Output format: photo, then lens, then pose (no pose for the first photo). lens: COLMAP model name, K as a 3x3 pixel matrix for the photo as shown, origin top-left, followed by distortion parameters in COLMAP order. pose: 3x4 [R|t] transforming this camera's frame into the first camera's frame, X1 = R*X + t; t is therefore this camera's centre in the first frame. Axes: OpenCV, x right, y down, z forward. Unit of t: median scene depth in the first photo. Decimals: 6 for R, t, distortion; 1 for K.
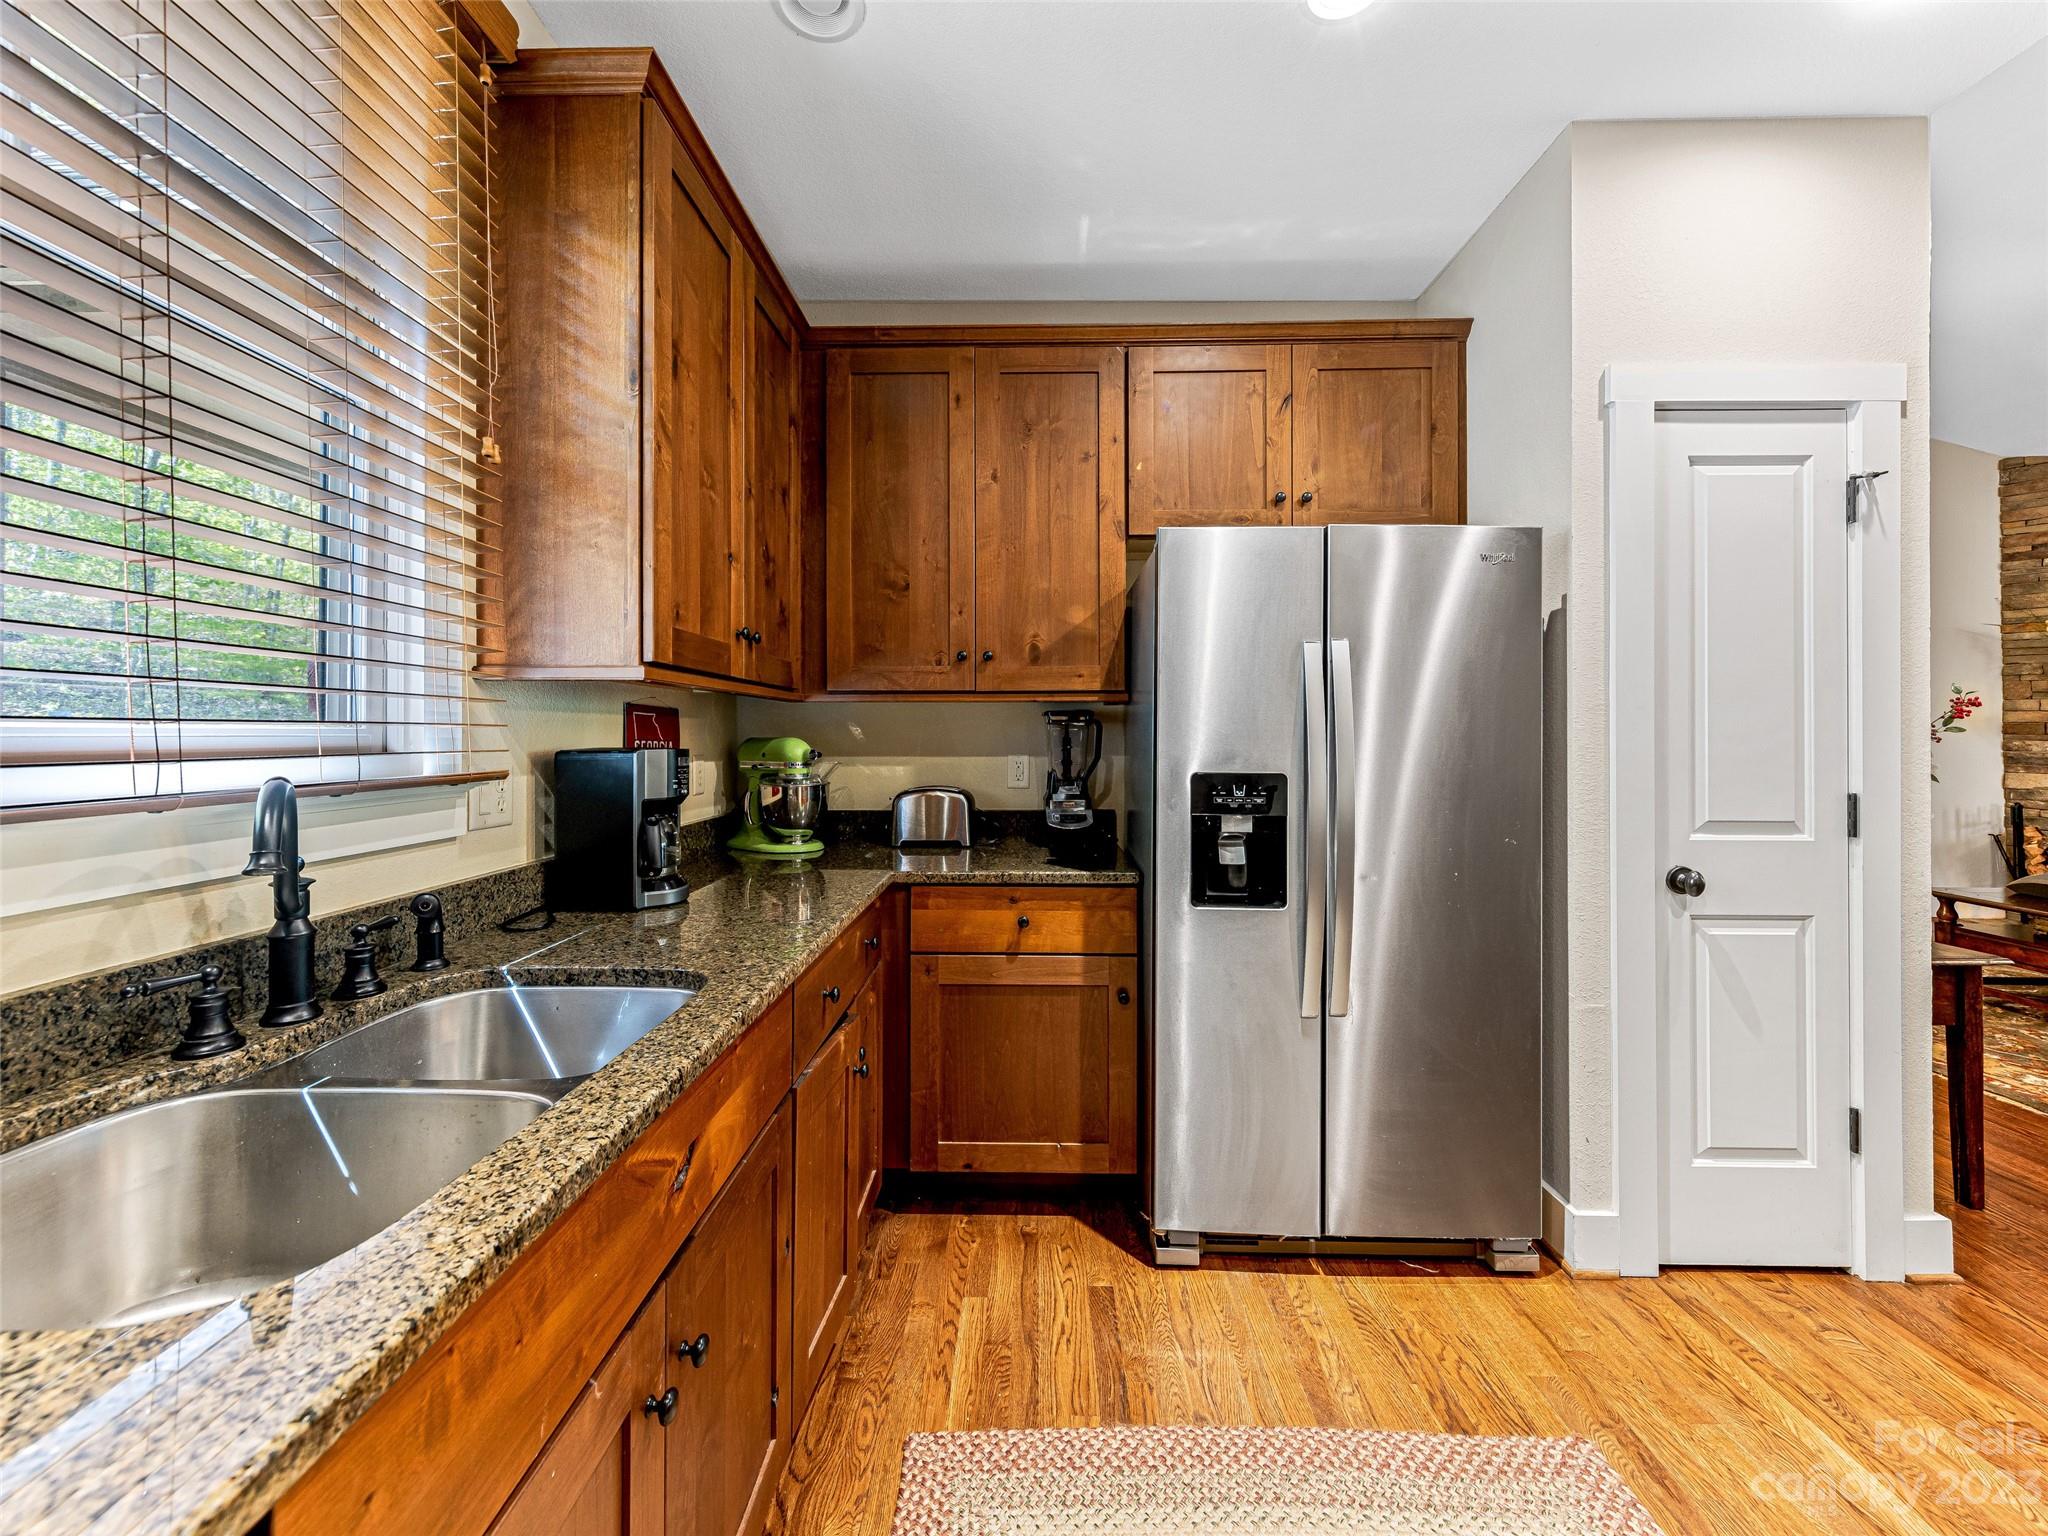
lens RADIAL K [[806.9, 0, 1016.1], [0, 806.9, 732.1], [0, 0, 1]] dist [0.002718, 0.000176]
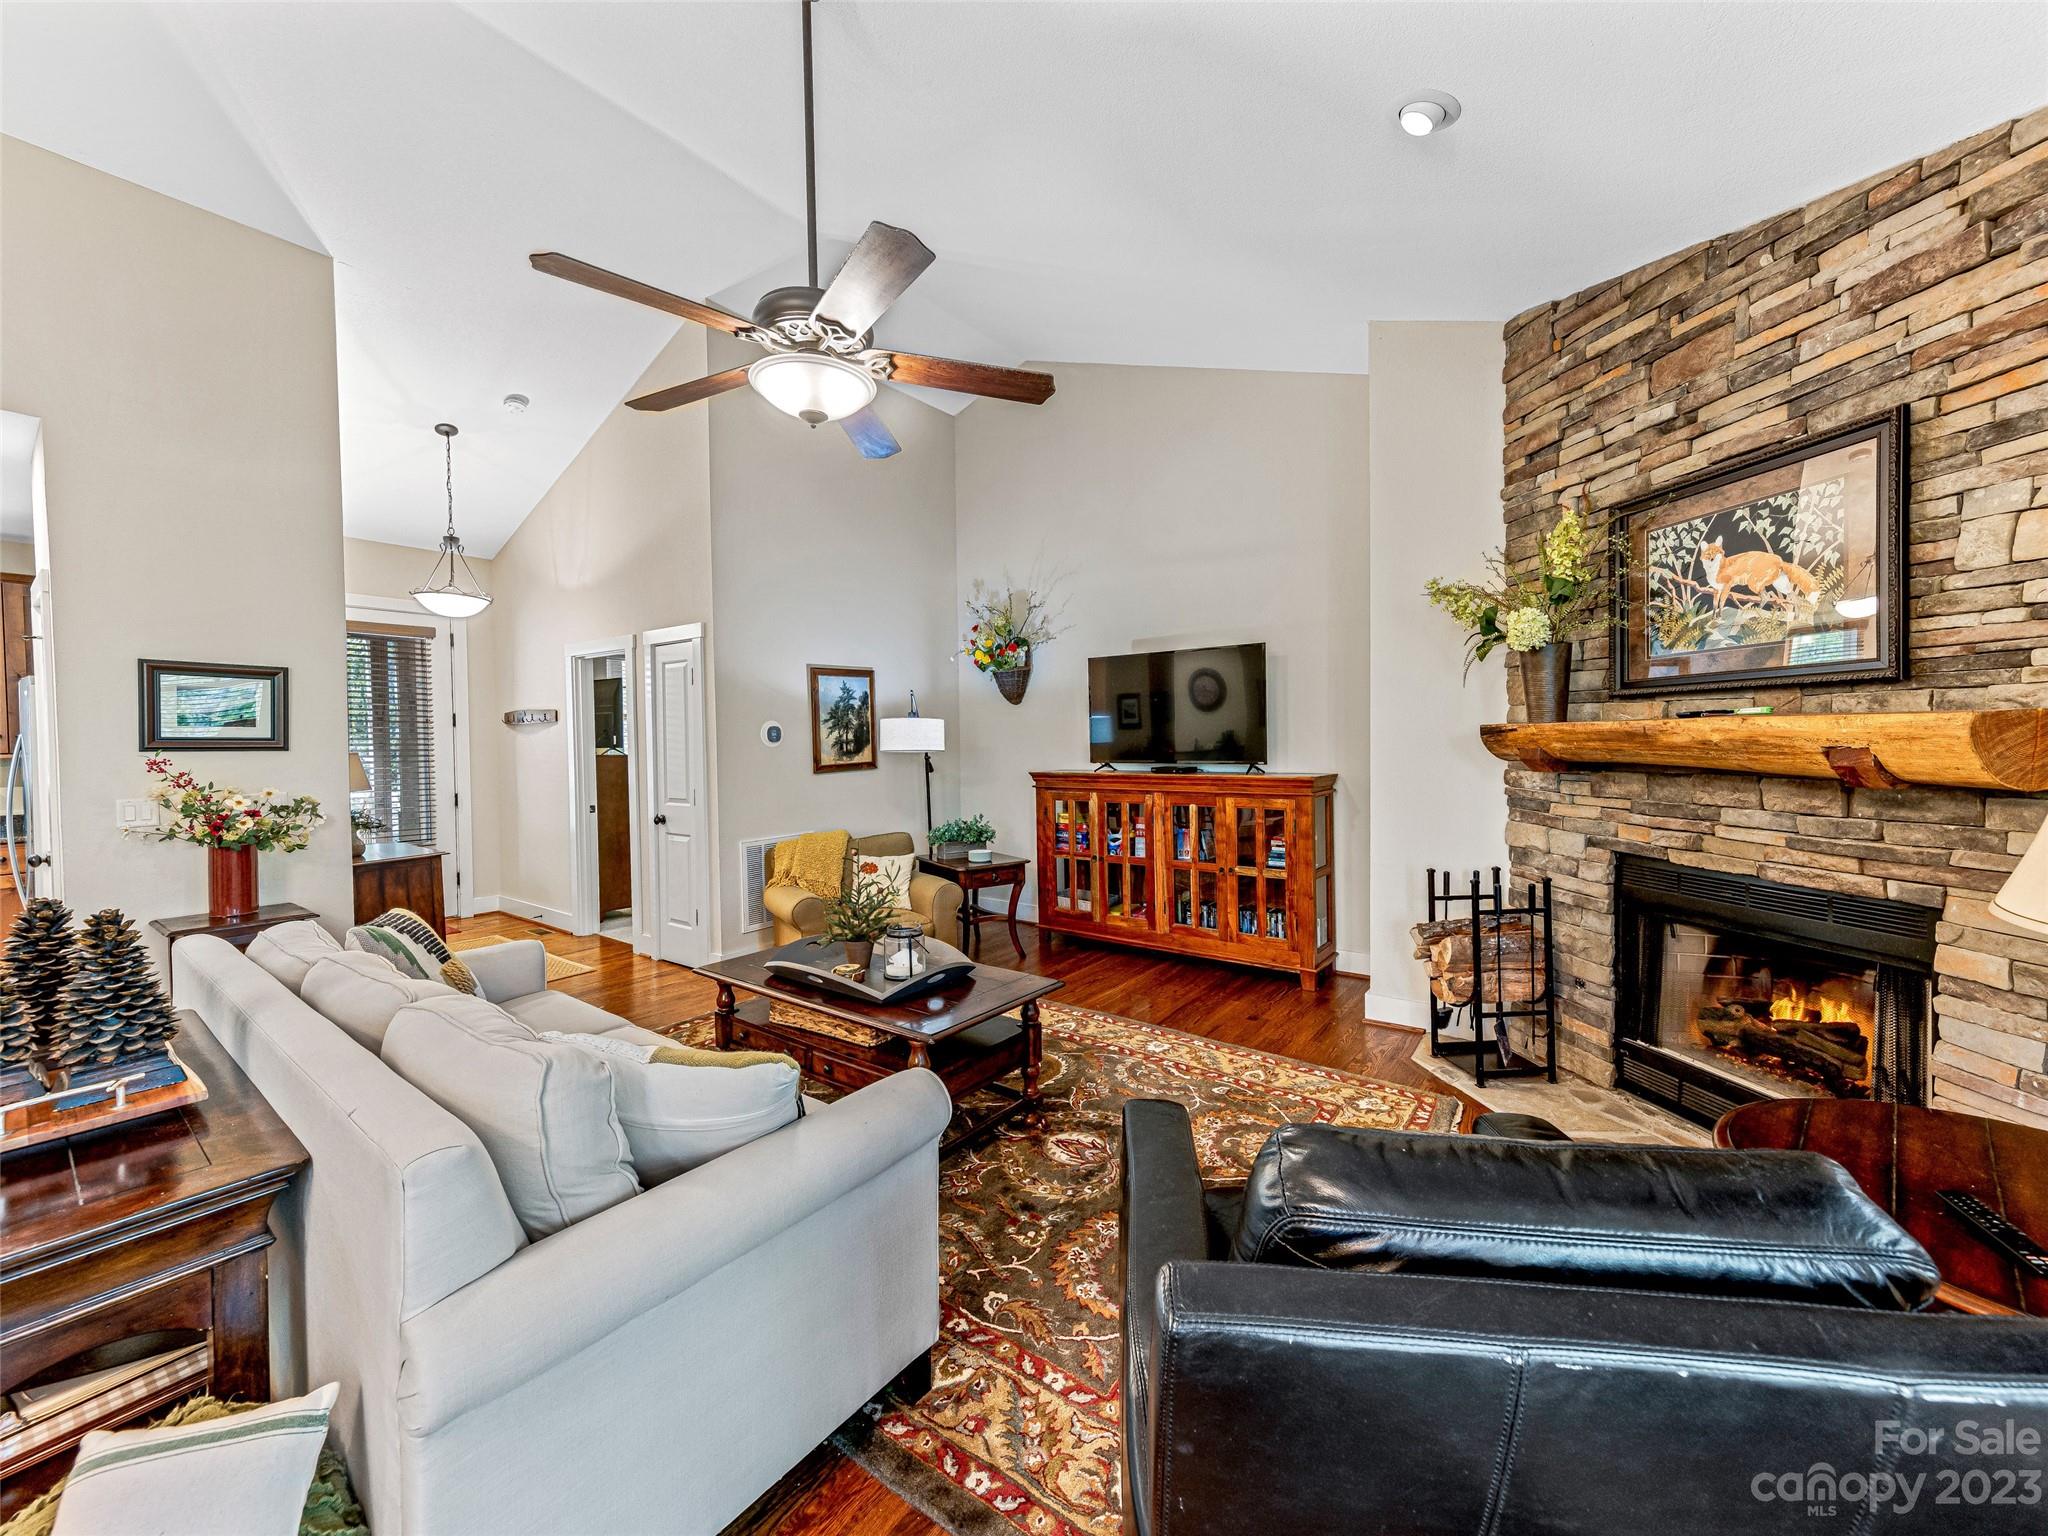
lens RADIAL K [[786.3, 0, 1023.1], [0, 786.3, 756.3], [0, 0, 1]] dist [0.009602, -0.000580]
pose [[0.814209, 0.001439, -0.580571, 3.729372], [0.016888, 0.999515, 0.026162, -0.067079], [0.580327, -0.031106, 0.813790, 0.810248]]
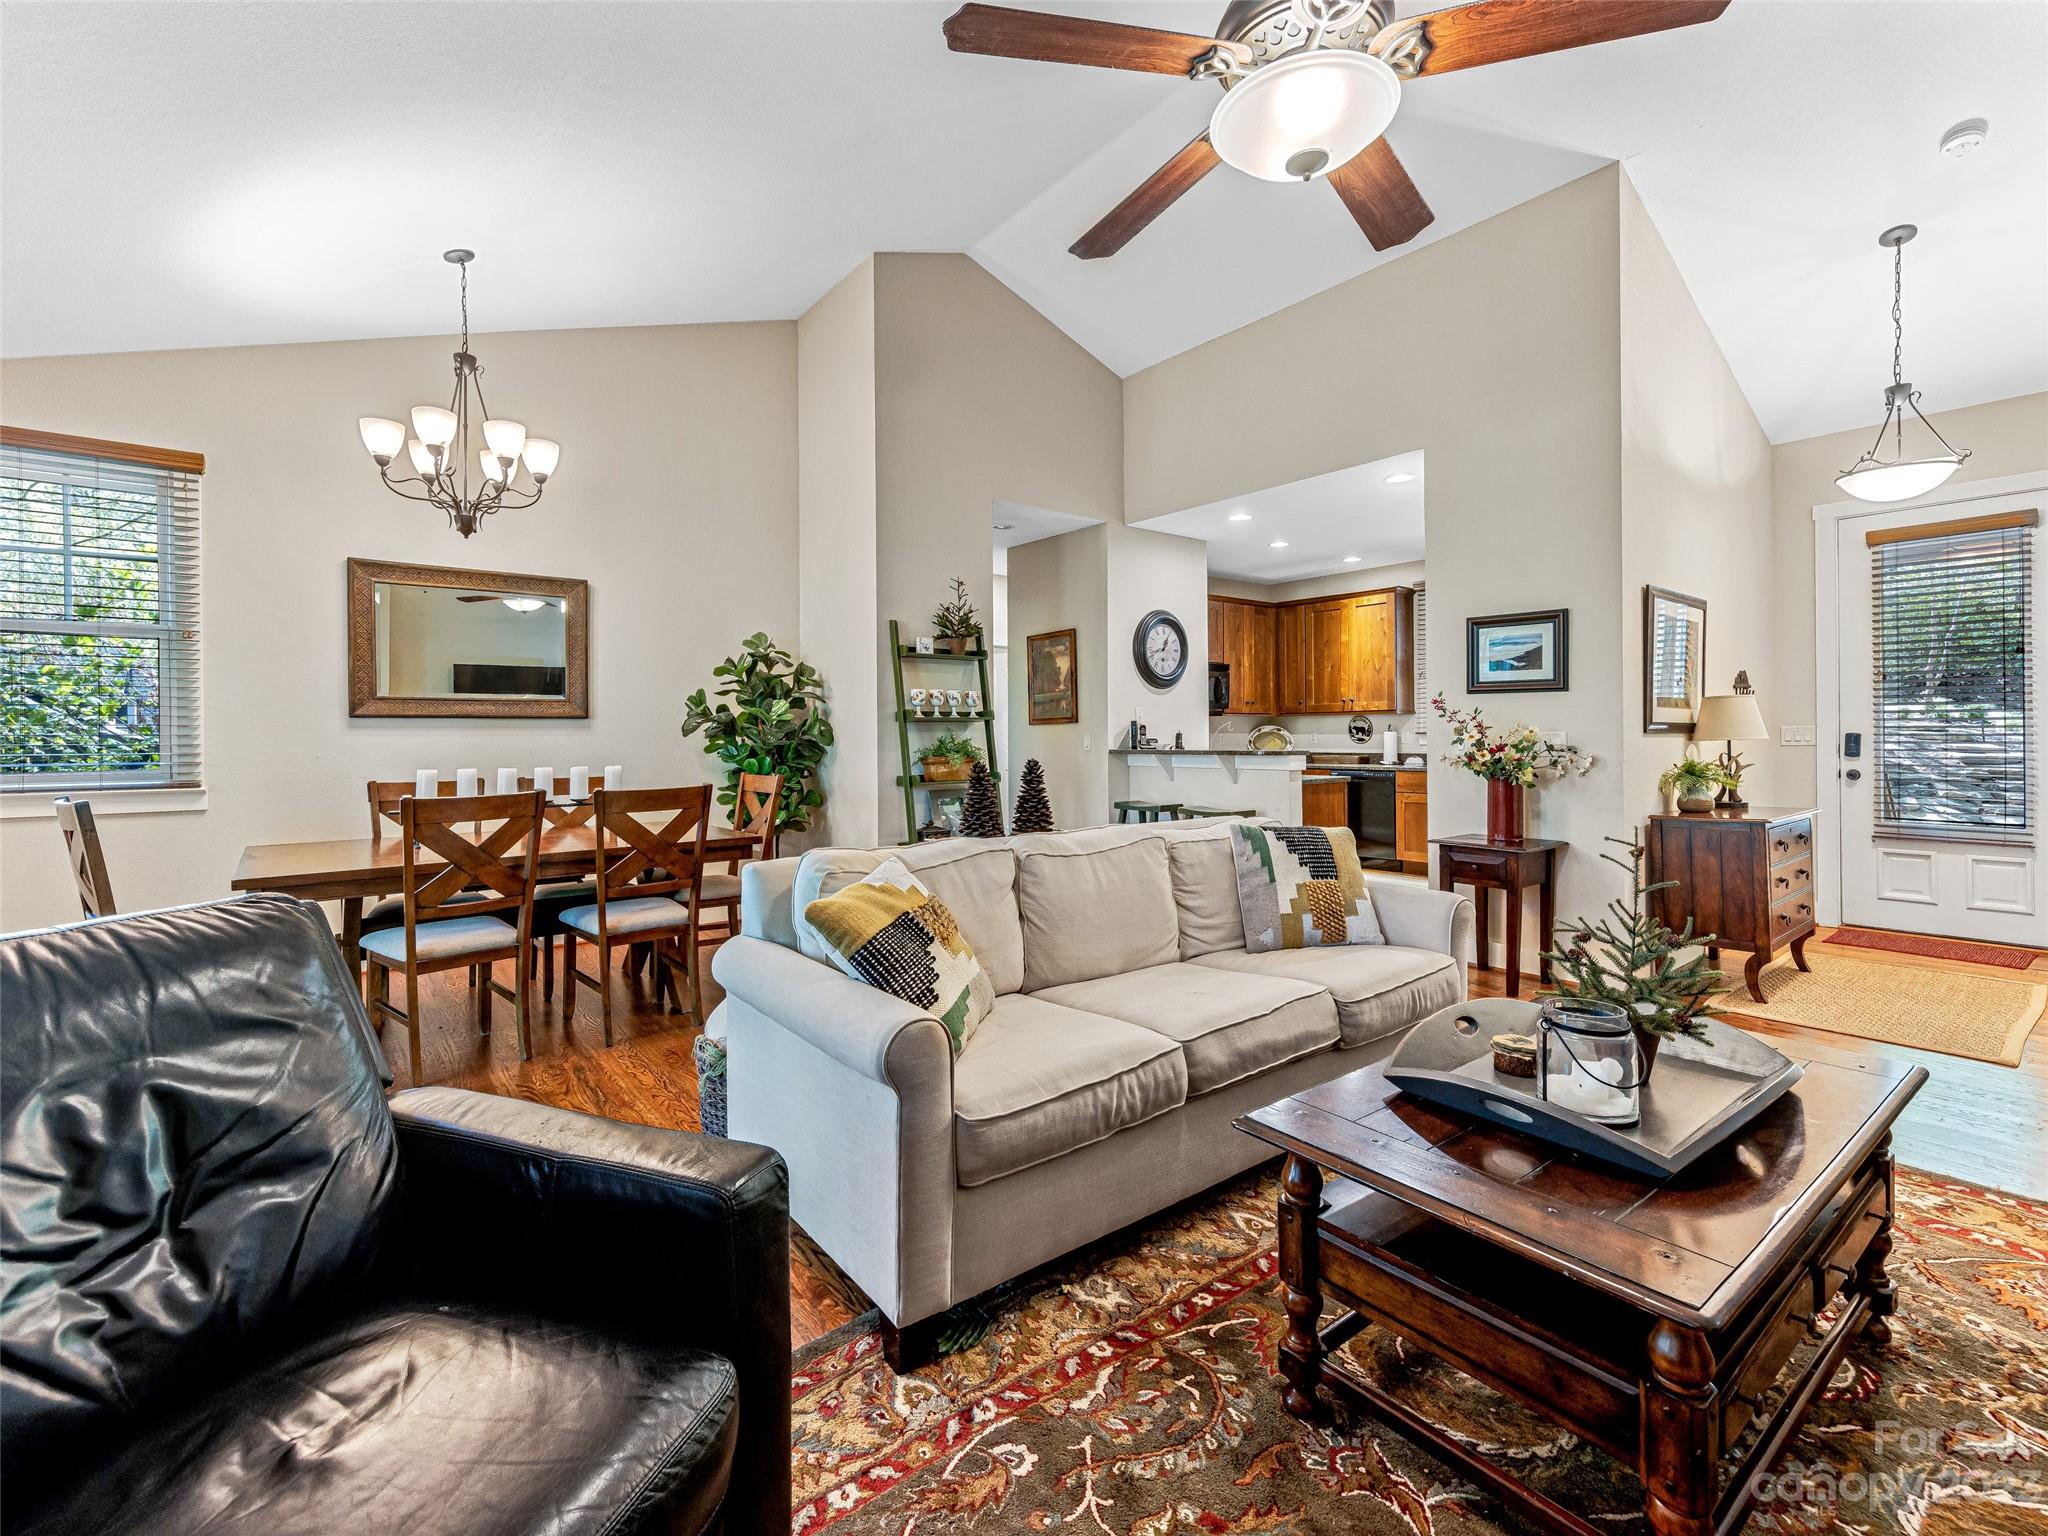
lens RADIAL K [[894.7, 0, 1014.1], [0, 894.7, 735.5], [0, 0, 1]] dist [0.006534, -0.000684]
pose [[-0.772868, 0.008586, -0.634508, 3.598851], [0.013717, 0.999901, -0.003178, 0.037976], [0.634418, -0.011160, -0.772910, 2.194490]]
